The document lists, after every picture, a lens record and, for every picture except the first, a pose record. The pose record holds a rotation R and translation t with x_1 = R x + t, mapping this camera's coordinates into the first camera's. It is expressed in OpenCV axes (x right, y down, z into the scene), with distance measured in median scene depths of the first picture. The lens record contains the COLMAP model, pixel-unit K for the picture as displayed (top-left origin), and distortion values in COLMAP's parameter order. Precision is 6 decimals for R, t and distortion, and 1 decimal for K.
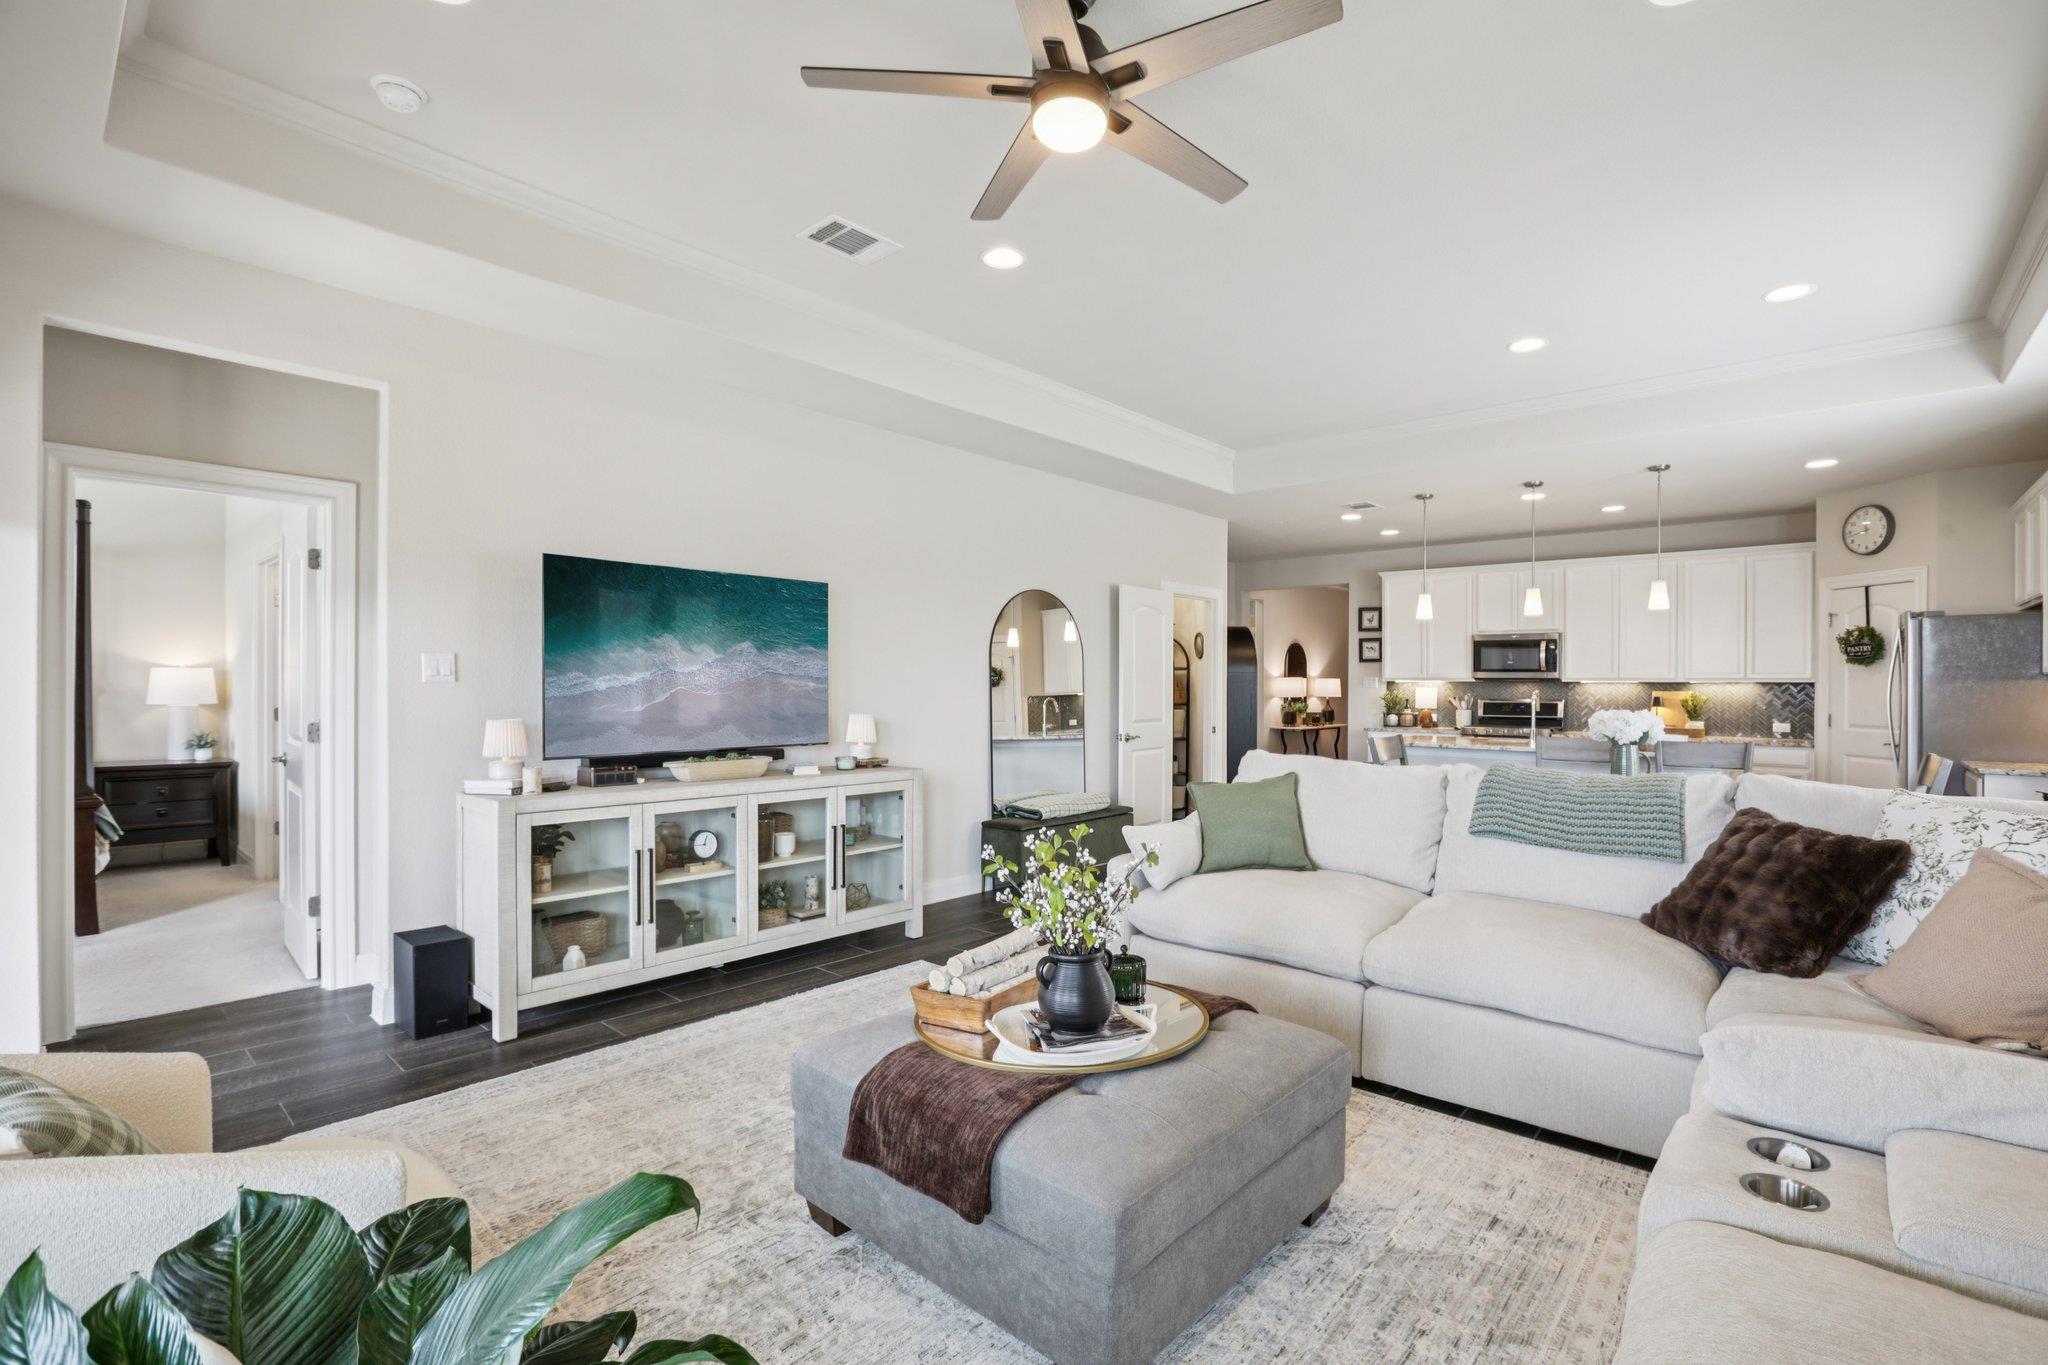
lens RADIAL K [[932.3, 0, 1036.6], [0, 932.3, 681.5], [0, 0, 1]] dist [-0.039063, 0.011068]
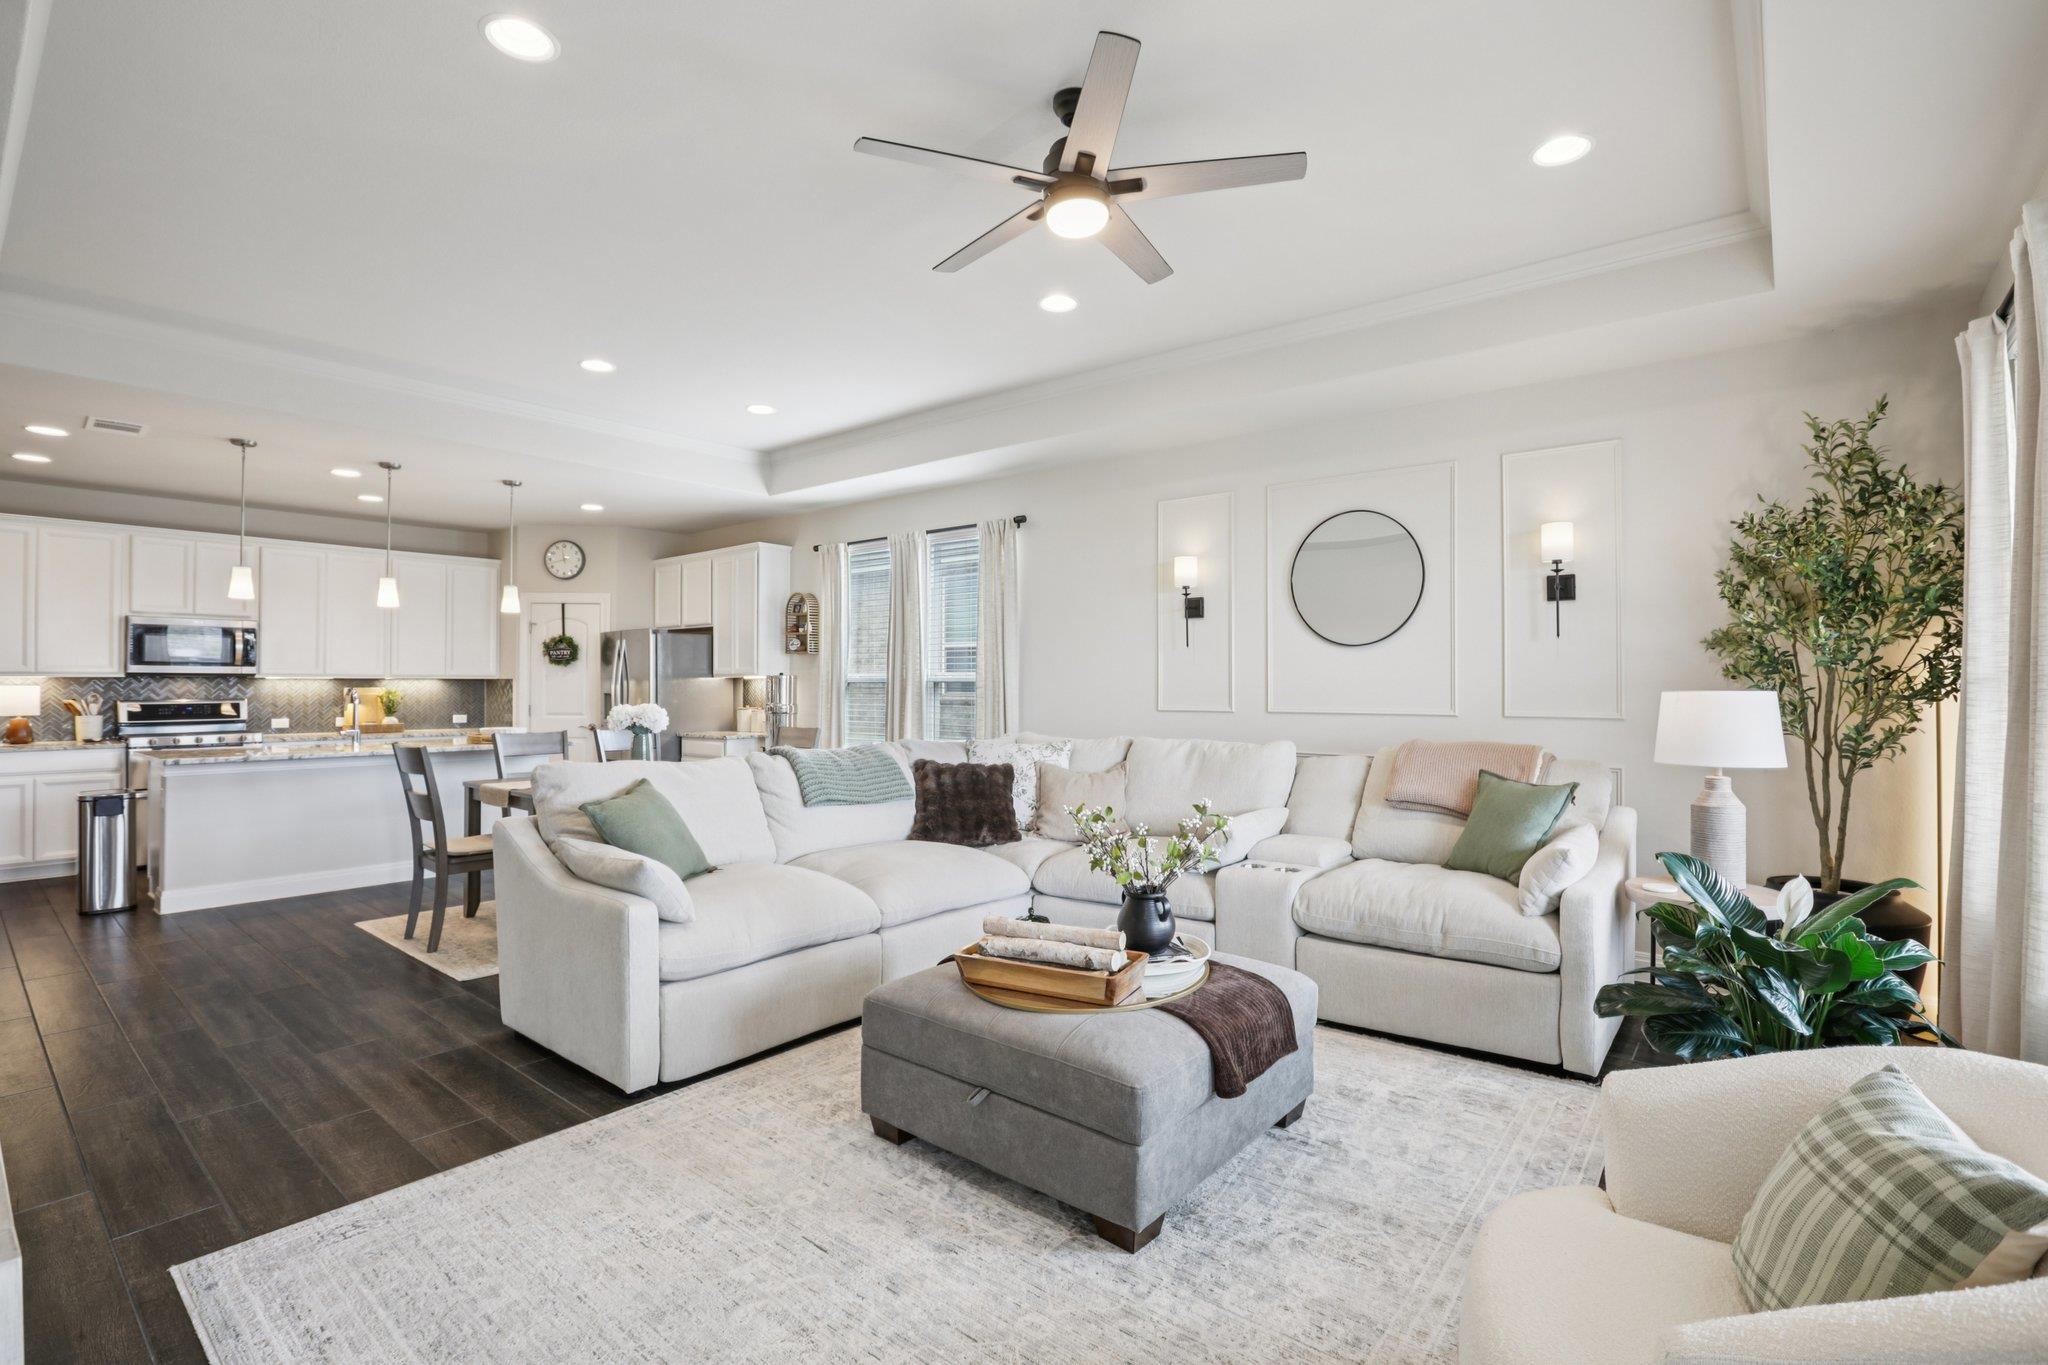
lens RADIAL K [[932.3, 0, 1036.6], [0, 932.3, 681.5], [0, 0, 1]] dist [-0.039063, 0.011068]
pose [[-0.036953, -0.004413, 0.999307, -0.366146], [-0.003879, 0.999983, 0.004273, -0.003500], [-0.999309, -0.003719, -0.036970, 0.347876]]
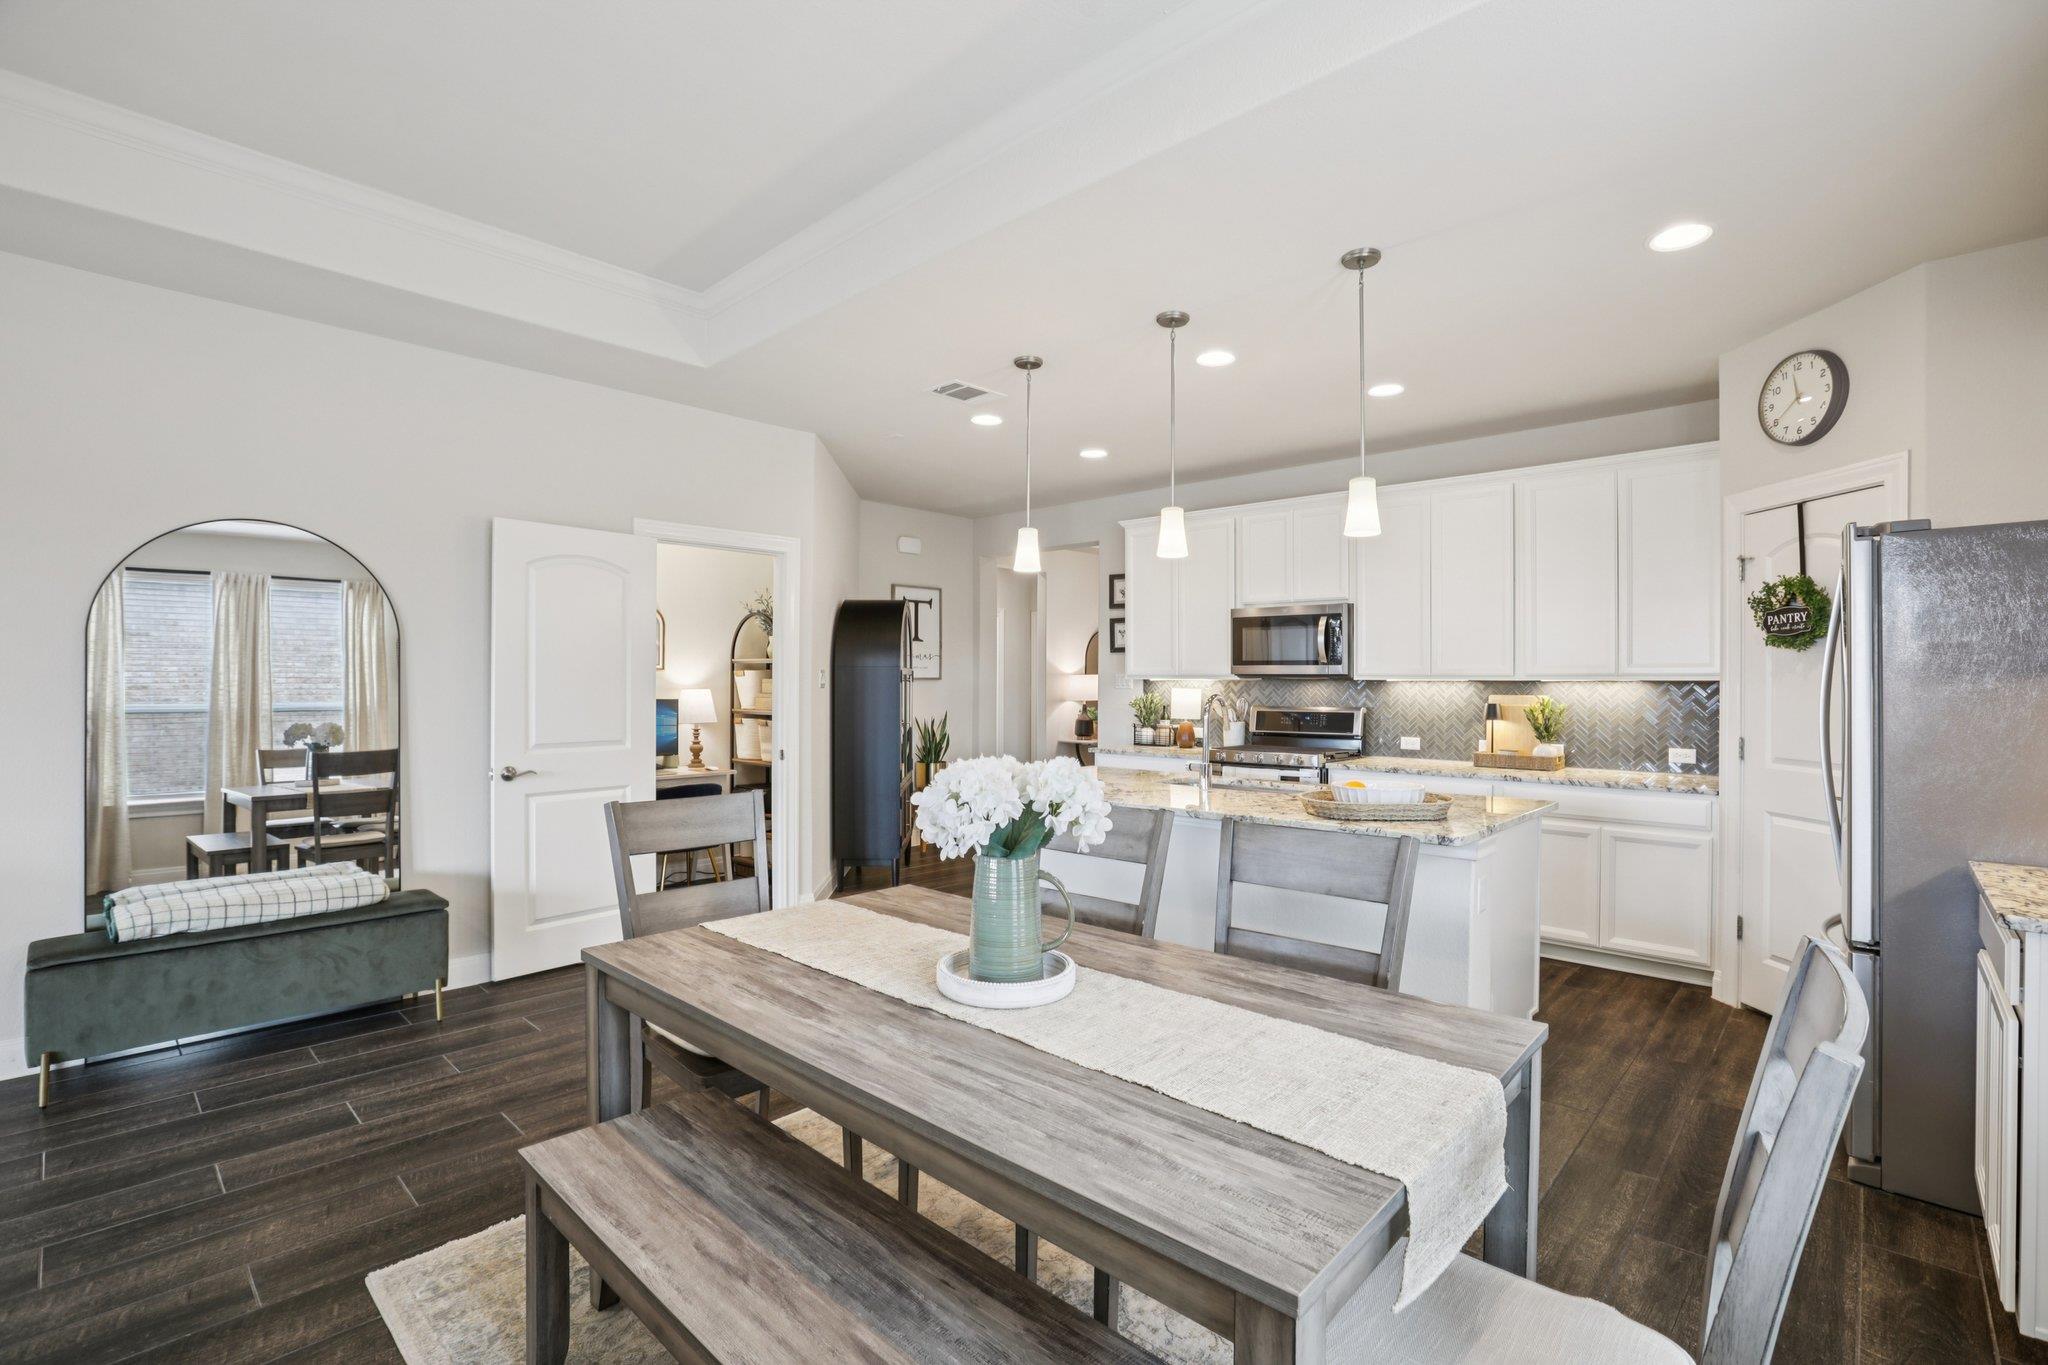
lens RADIAL K [[934.0, 0, 1028.6], [0, 934.0, 674.4], [0, 0, 1]] dist [-0.054008, 0.017020]
pose [[0.999495, -0.000874, -0.031758, 0.427904], [0.000676, 0.999980, -0.006246, 0.000237], [0.031762, 0.006221, 0.999476, 0.407048]]
